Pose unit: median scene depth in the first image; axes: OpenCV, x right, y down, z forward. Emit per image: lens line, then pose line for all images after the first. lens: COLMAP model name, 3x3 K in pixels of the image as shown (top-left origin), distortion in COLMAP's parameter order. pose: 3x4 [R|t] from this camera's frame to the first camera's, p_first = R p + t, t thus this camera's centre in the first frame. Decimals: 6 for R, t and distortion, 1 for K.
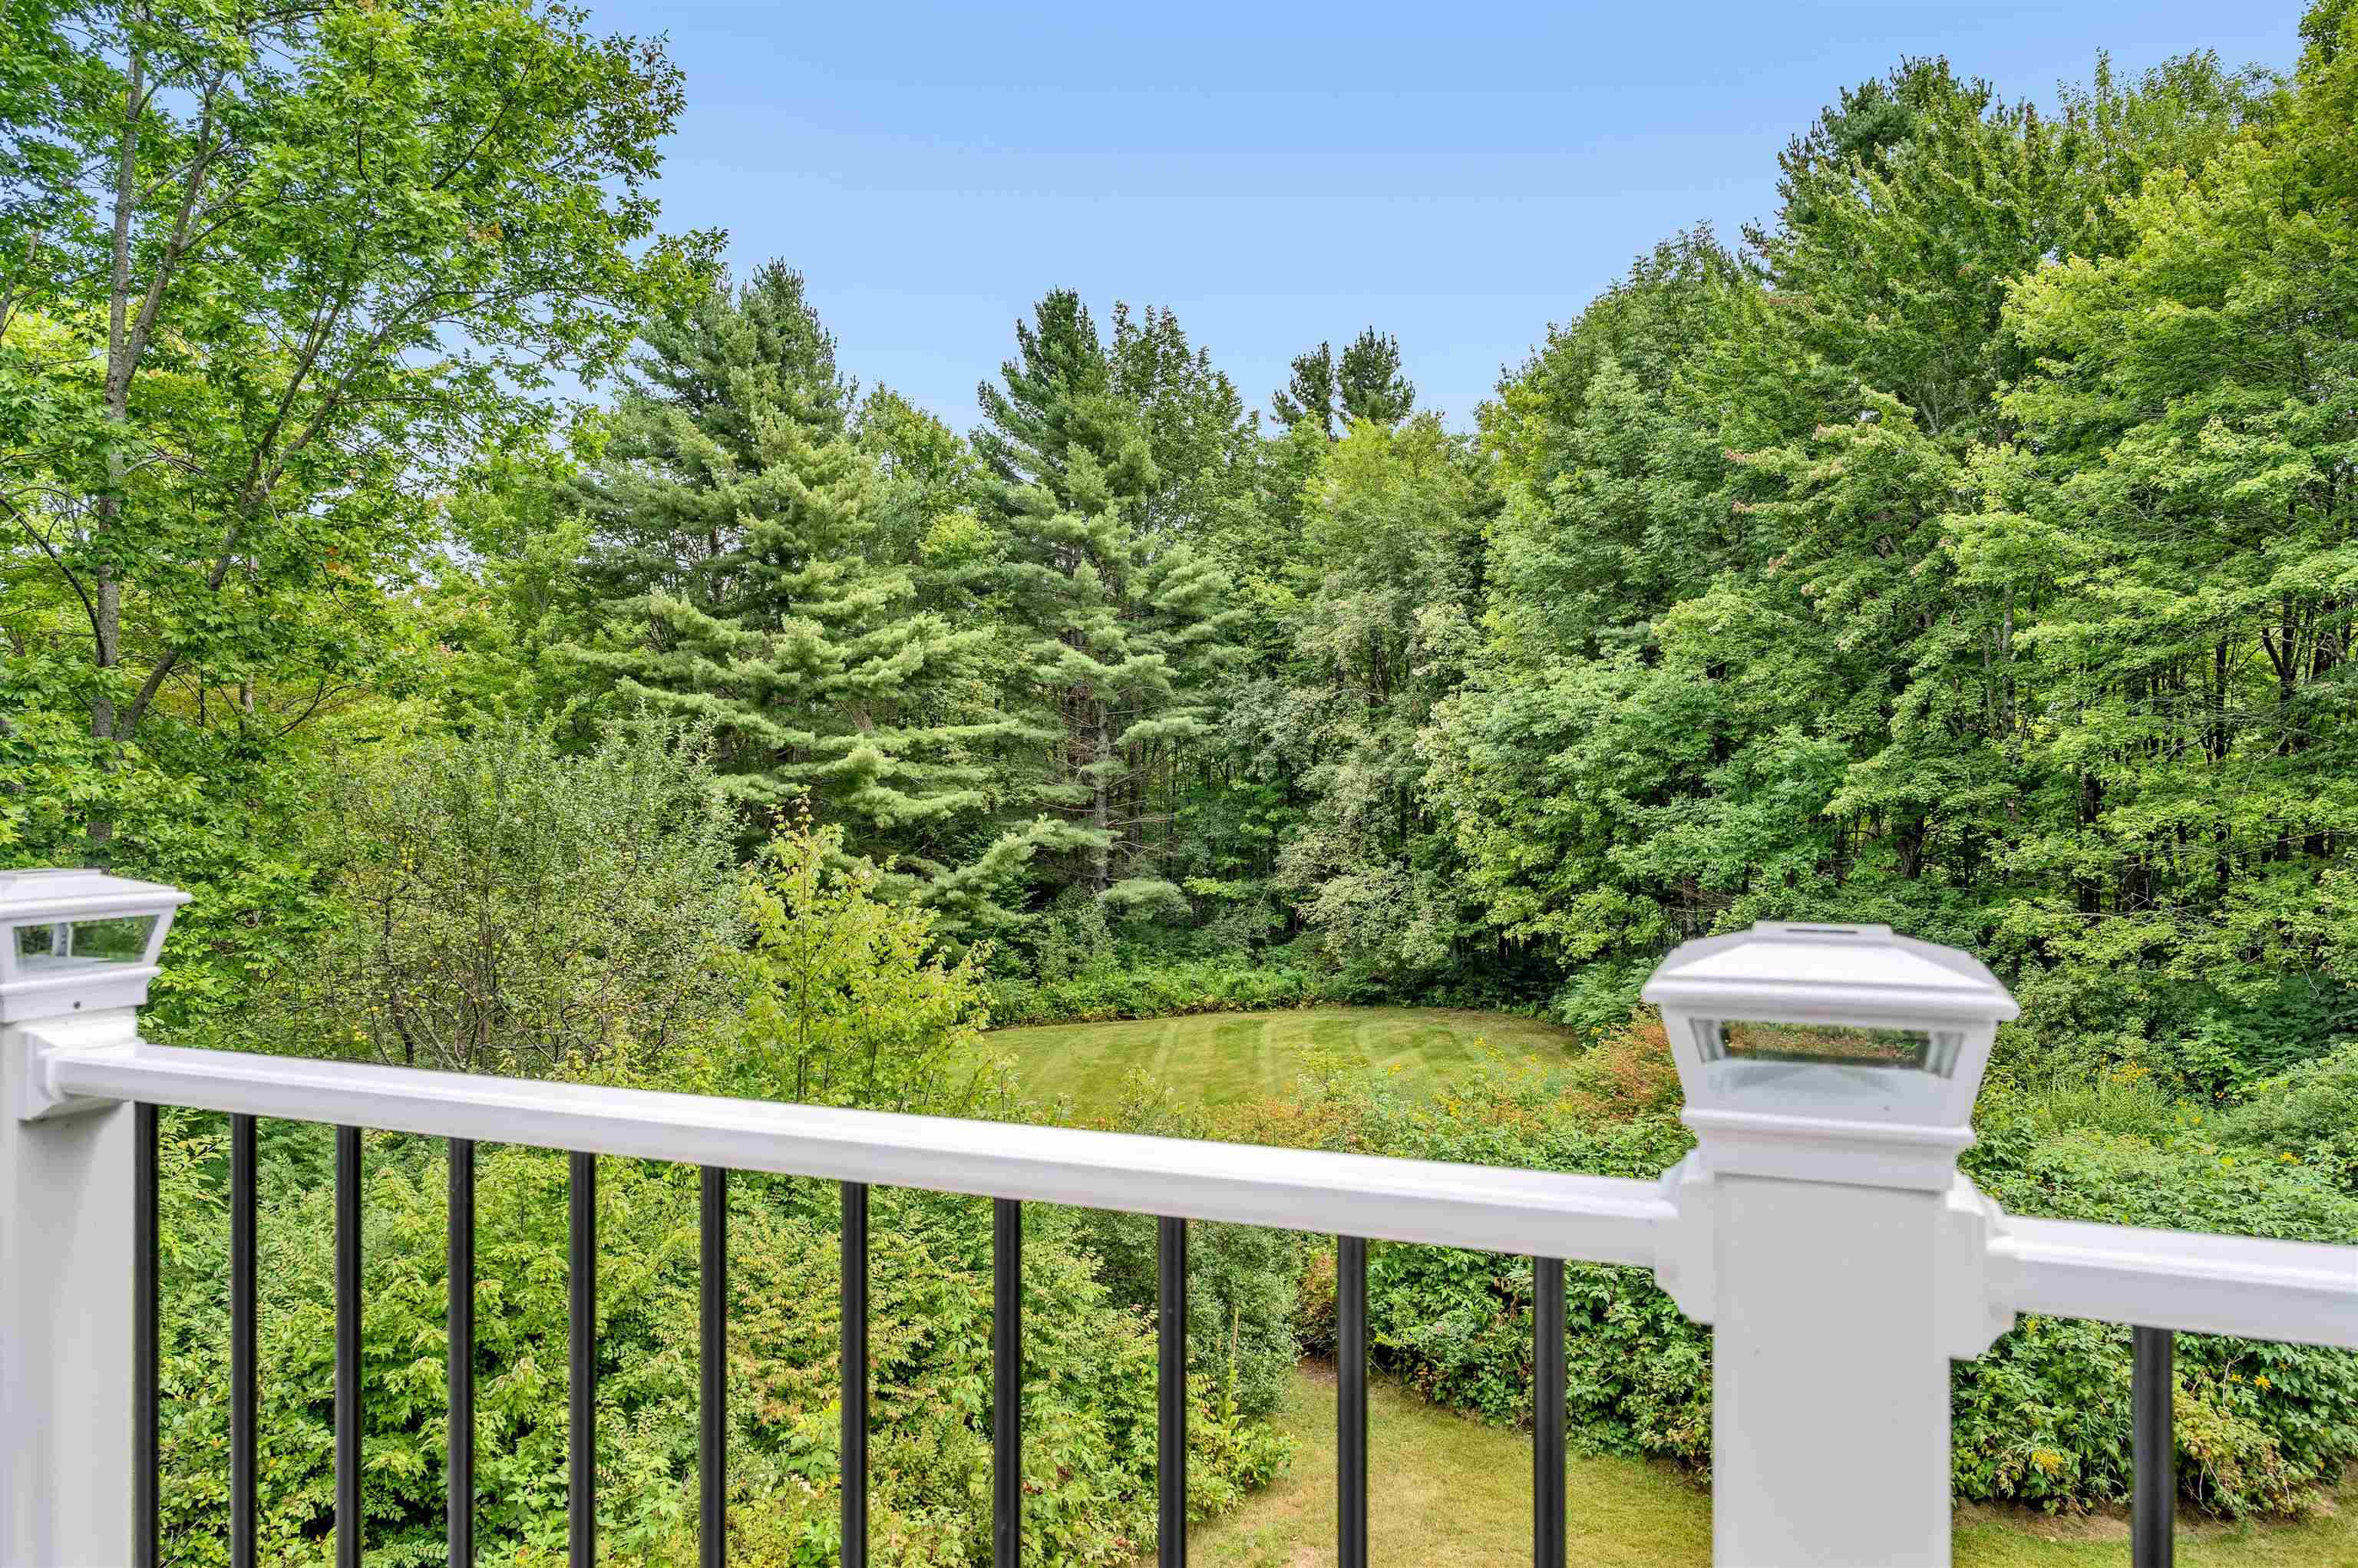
lens RADIAL K [[1584.4, 0, 1174.2], [0, 1584.4, 751.6], [0, 0, 1]] dist [-0.004210, -0.002472]
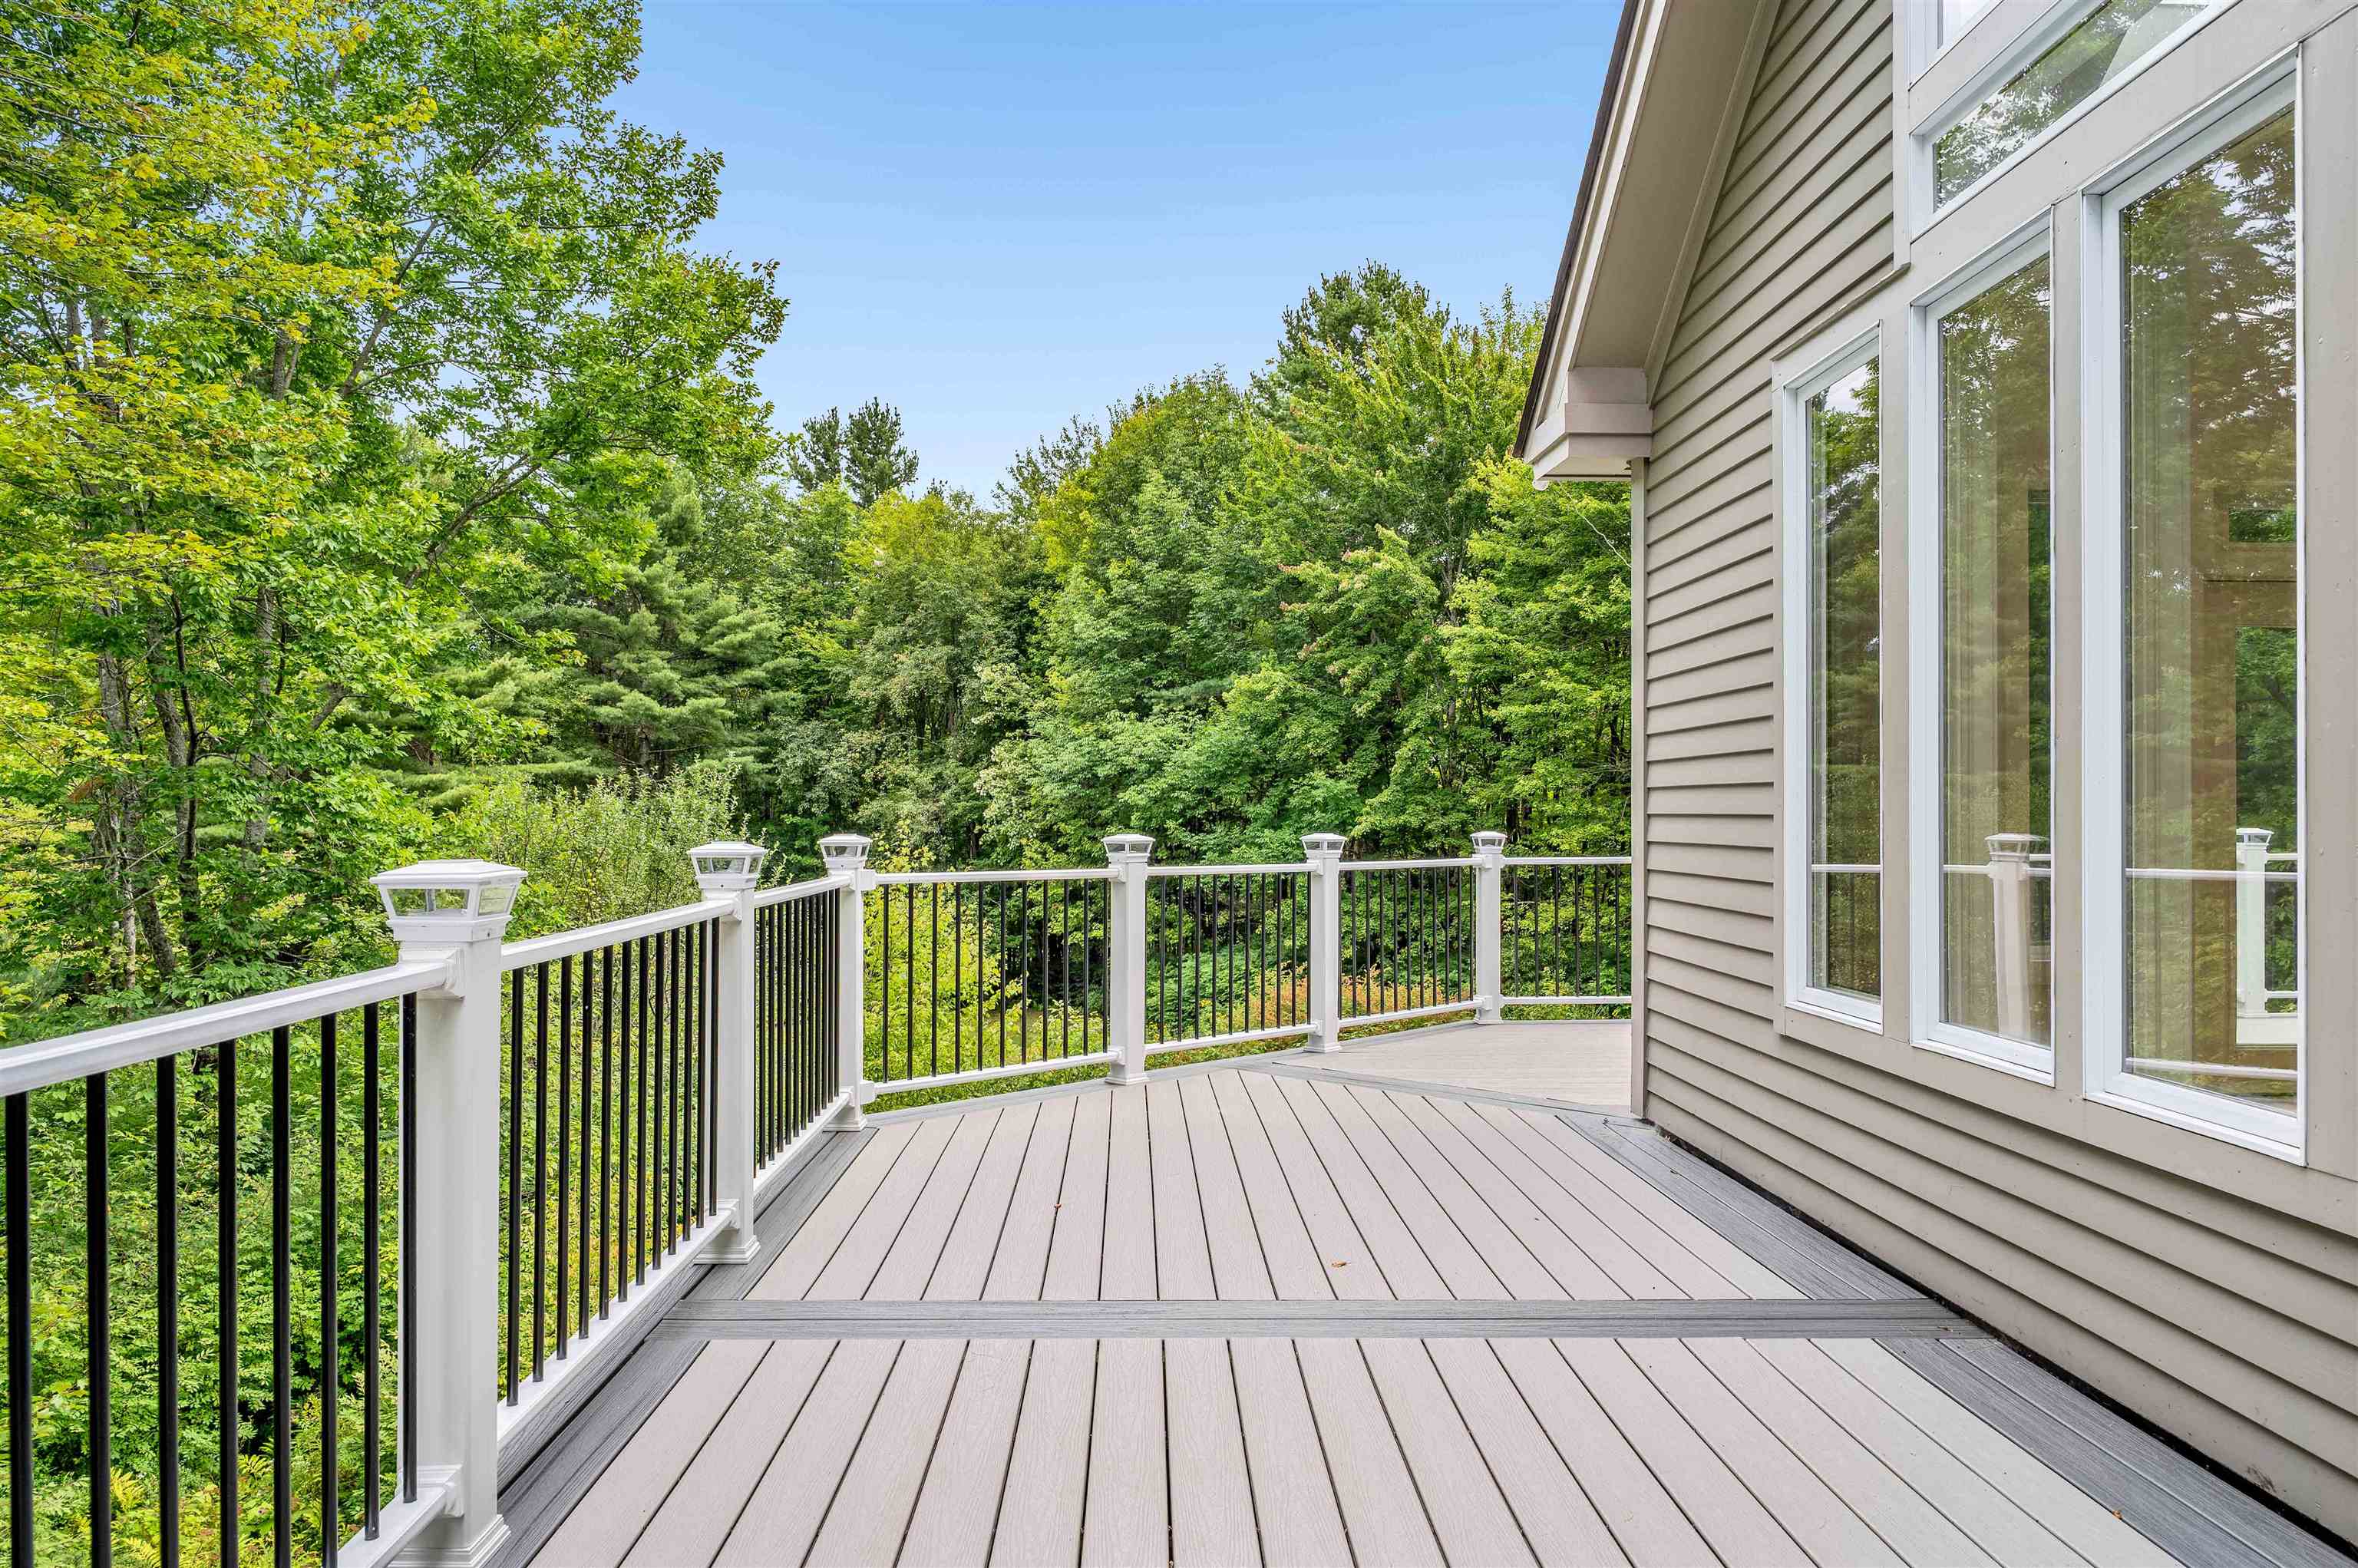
lens RADIAL K [[1587.3, 0, 1180.1], [0, 1587.3, 810.6], [0, 0, 1]] dist [0.001664, -0.000298]
pose [[0.916576, -0.005661, 0.399822, -0.178421], [-0.000981, 0.999865, 0.016405, -0.003474], [-0.399860, -0.015428, 0.916446, -0.128129]]
